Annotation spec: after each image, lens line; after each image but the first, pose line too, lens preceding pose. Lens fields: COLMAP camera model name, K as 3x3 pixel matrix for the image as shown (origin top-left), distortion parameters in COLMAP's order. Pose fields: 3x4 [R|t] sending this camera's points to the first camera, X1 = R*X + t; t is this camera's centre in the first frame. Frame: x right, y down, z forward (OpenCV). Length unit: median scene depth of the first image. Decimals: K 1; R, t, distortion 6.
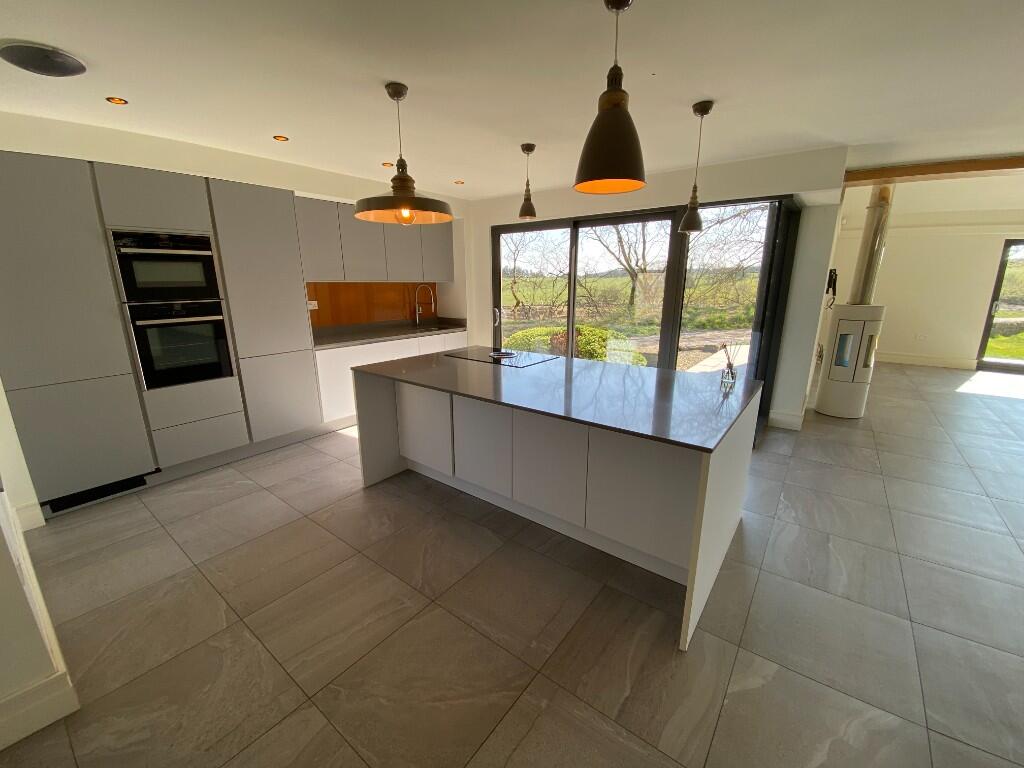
lens RADIAL K [[413.2, 0, 506.8], [0, 413.2, 386.5], [0, 0, 1]] dist [0.032885, -0.026897]
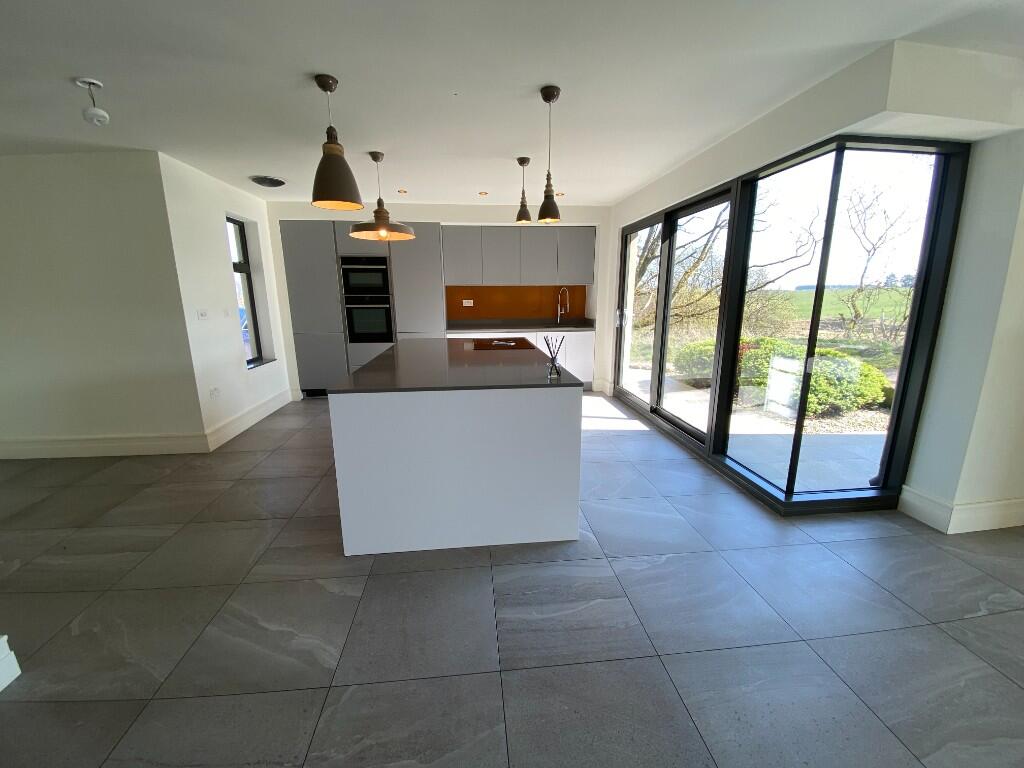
lens RADIAL K [[413.9, 0, 514.1], [0, 413.9, 385.6], [0, 0, 1]] dist [-0.000342, -0.009255]
pose [[0.691639, 0.156510, -0.705082, 0.928622], [-0.180327, 0.982741, 0.041255, -0.012683], [0.699370, 0.098612, 0.707925, 0.240728]]
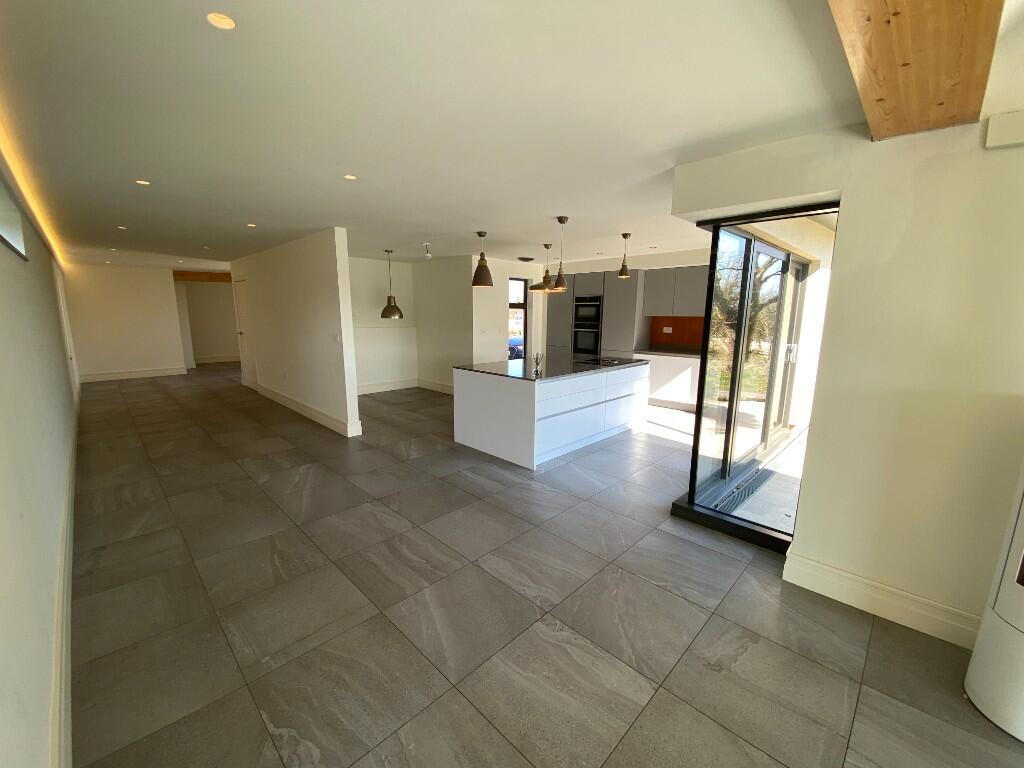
lens RADIAL K [[413.2, 0, 506.8], [0, 413.2, 386.5], [0, 0, 1]] dist [0.032885, -0.026897]
pose [[-0.138552, 0.177778, -0.974268, 1.798156], [-0.250160, 0.945572, 0.208118, -0.238707], [0.958240, 0.272558, -0.086538, 0.864766]]
